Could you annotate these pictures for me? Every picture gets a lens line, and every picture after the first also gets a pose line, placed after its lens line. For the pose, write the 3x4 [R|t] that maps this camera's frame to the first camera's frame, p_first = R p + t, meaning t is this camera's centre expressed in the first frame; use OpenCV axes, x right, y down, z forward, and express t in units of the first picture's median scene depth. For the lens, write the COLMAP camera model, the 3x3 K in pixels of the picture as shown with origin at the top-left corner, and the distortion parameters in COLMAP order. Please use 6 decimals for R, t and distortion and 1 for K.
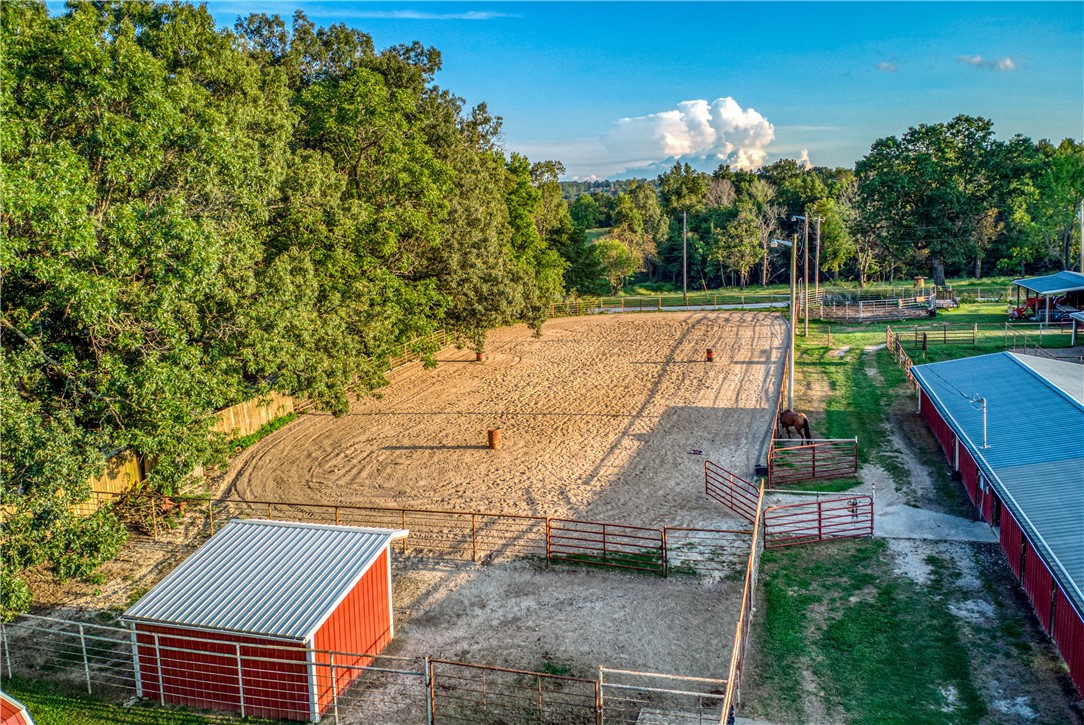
lens RADIAL K [[832.7, 0, 541.4], [0, 832.7, 322.5], [0, 0, 1]] dist [0.033993, -0.163563]
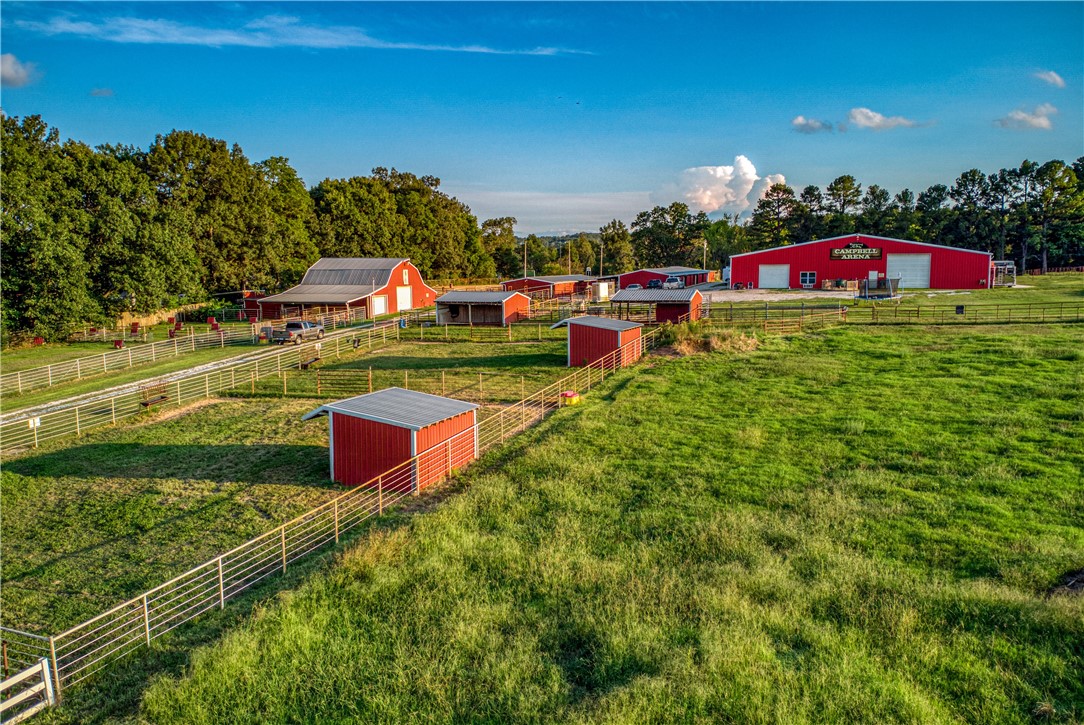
lens RADIAL K [[804.5, 0, 542.0], [0, 804.5, 362.5], [0, 0, 1]] dist [0.187408, -0.421884]
pose [[0.998482, 0.037326, -0.040513, 0.648651], [-0.037680, 0.999258, -0.008014, 0.561363], [0.040184, 0.009529, 0.999147, -3.145195]]
